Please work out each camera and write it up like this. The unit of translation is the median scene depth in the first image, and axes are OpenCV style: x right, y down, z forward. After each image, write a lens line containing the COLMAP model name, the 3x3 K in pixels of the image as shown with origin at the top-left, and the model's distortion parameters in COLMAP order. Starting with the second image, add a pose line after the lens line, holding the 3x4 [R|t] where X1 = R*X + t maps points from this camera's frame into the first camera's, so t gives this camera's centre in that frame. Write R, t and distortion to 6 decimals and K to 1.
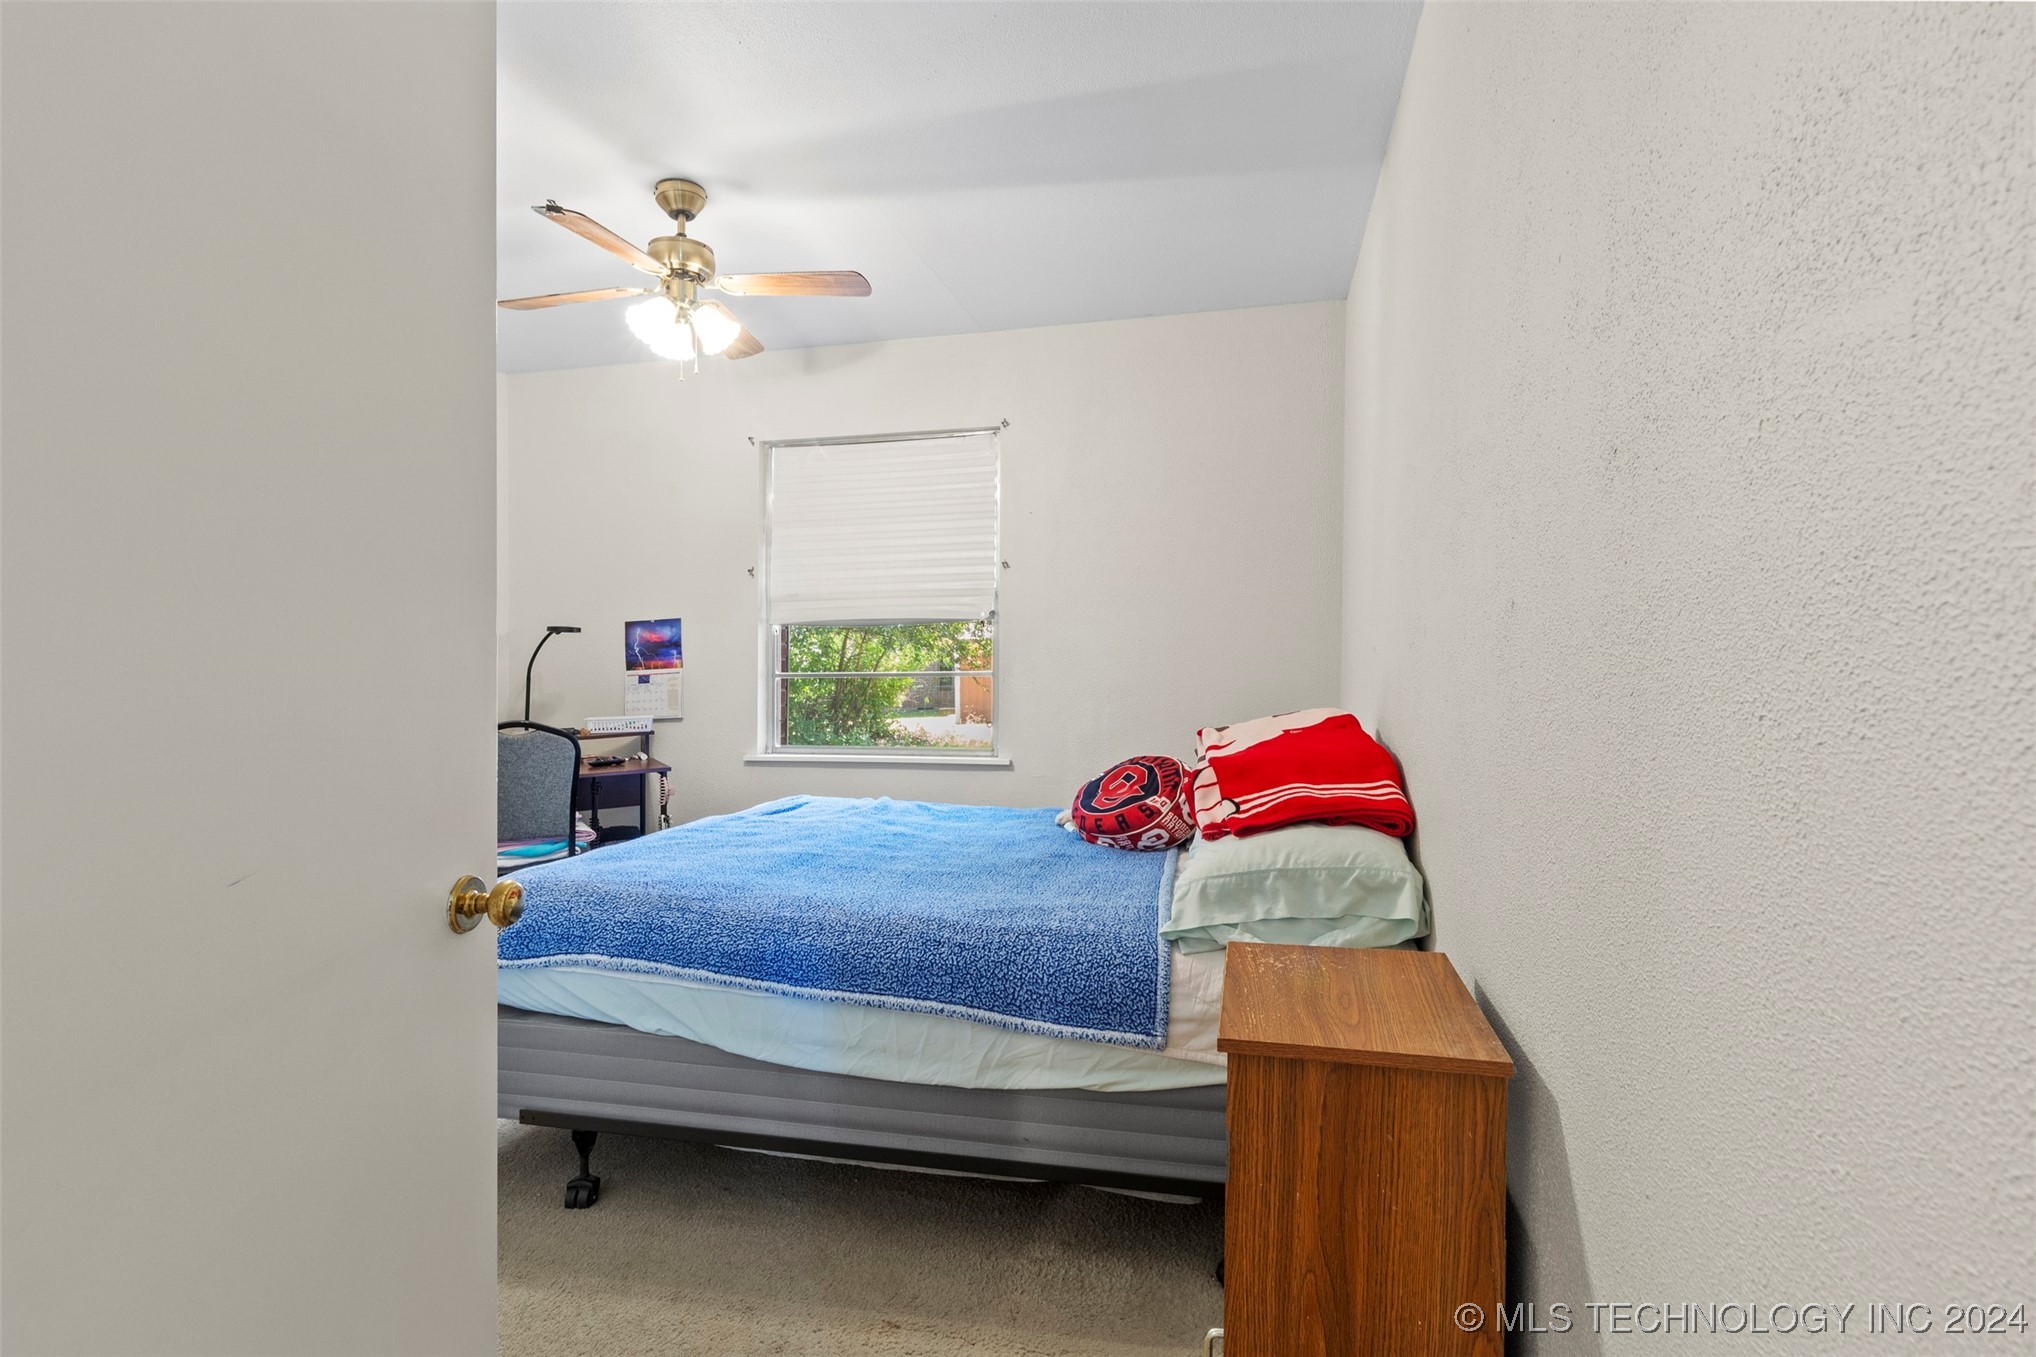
lens RADIAL K [[945.5, 0, 1018.9], [0, 945.5, 669.9], [0, 0, 1]] dist [-0.000552, -0.000010]
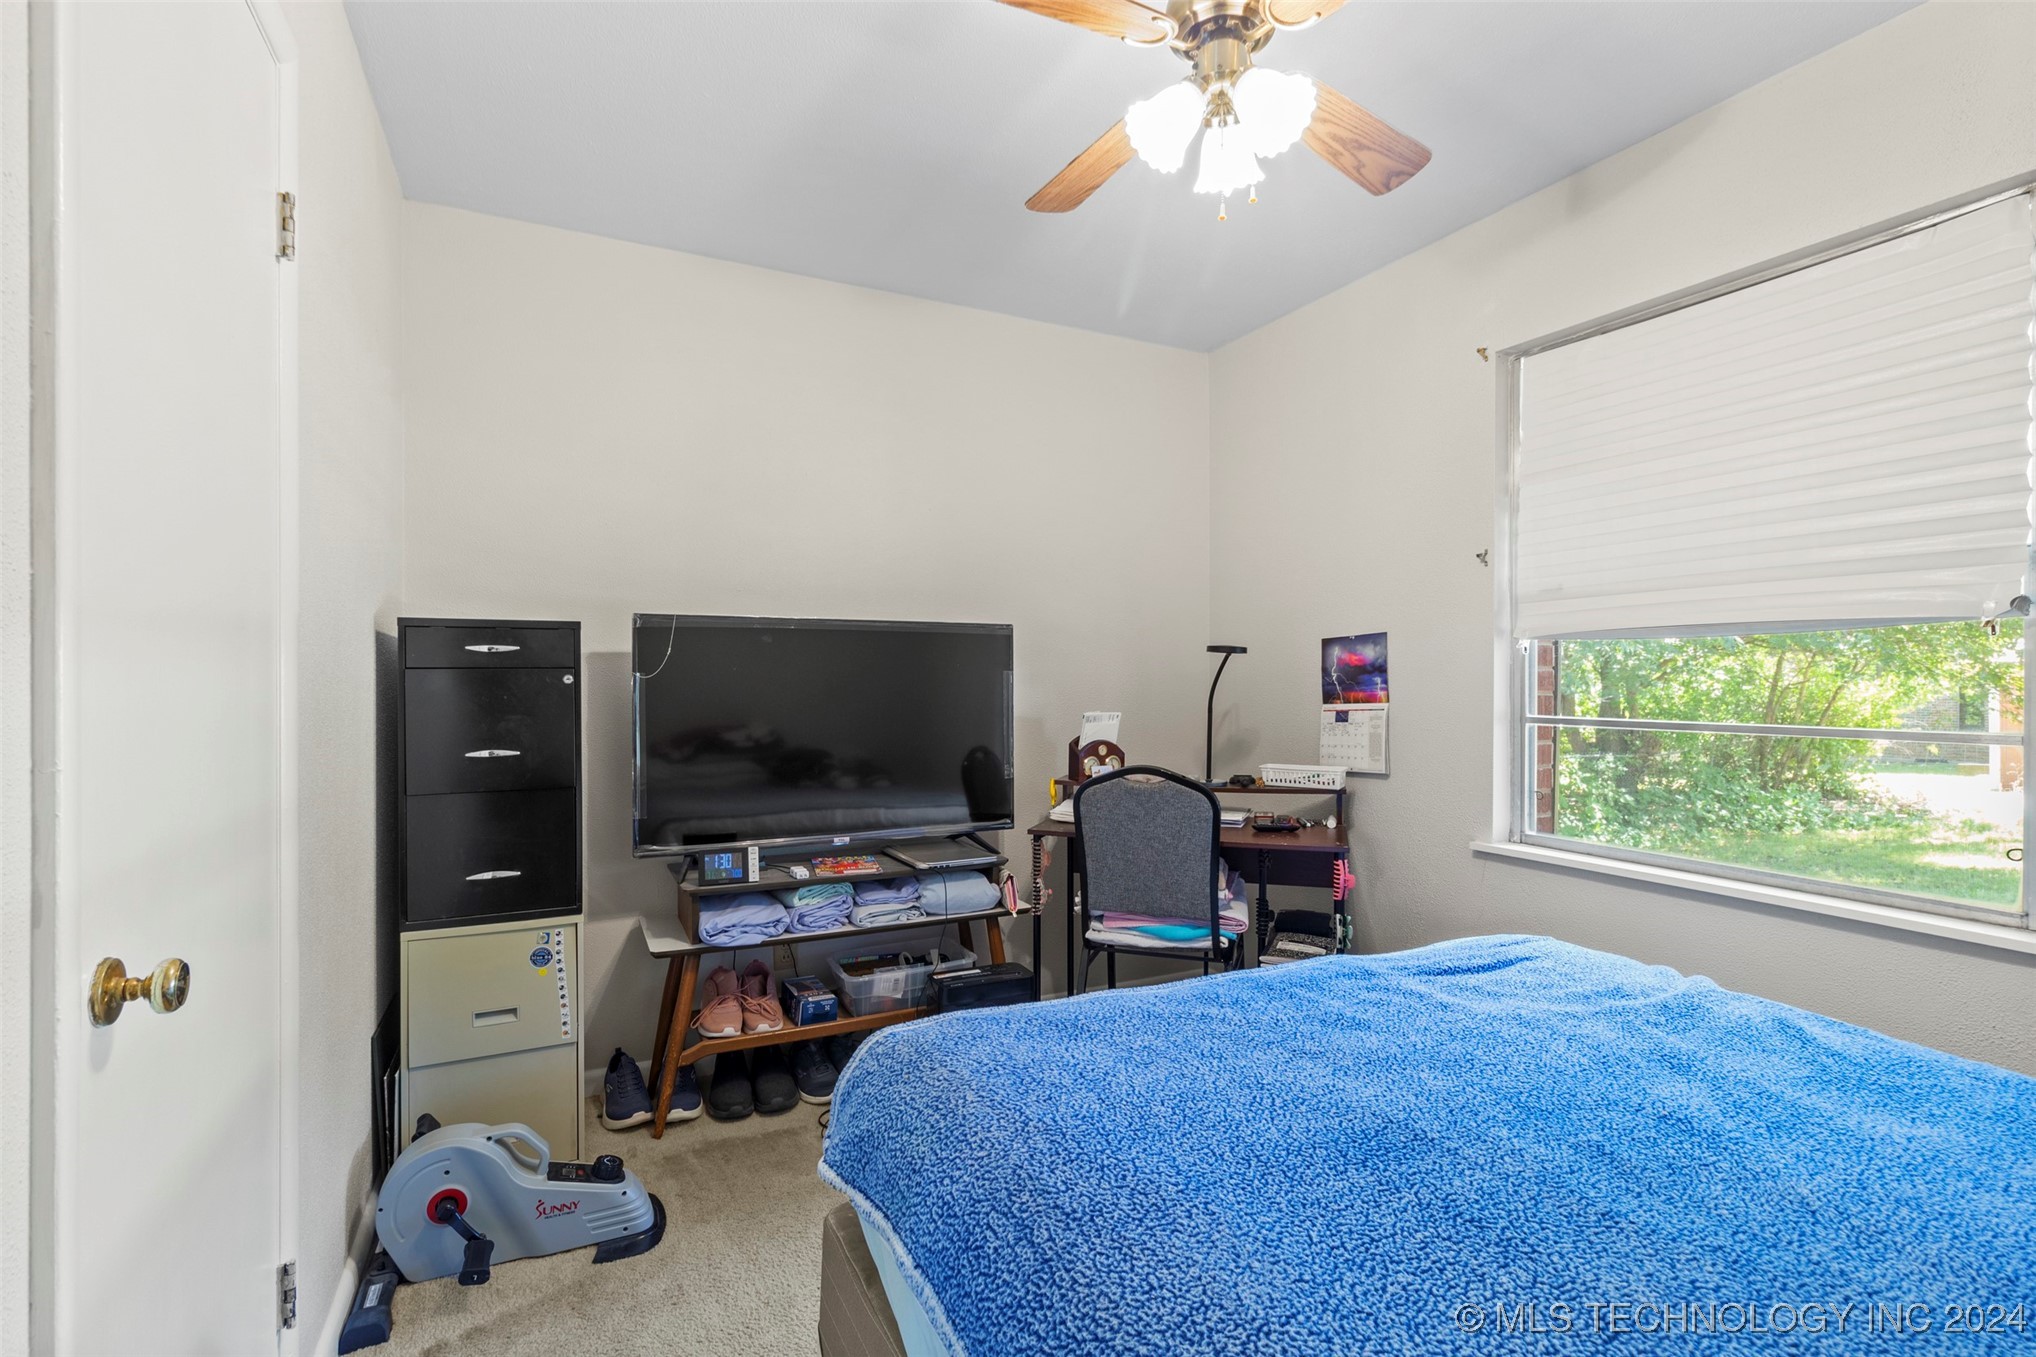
lens RADIAL K [[945.5, 0, 1025.4], [0, 945.5, 661.8], [0, 0, 1]] dist [-0.000552, -0.000010]
pose [[0.646980, 0.000235, -0.762507, 0.005519], [-0.025048, 0.999467, -0.020945, -0.011008], [0.762095, 0.032650, 0.646641, 0.337809]]
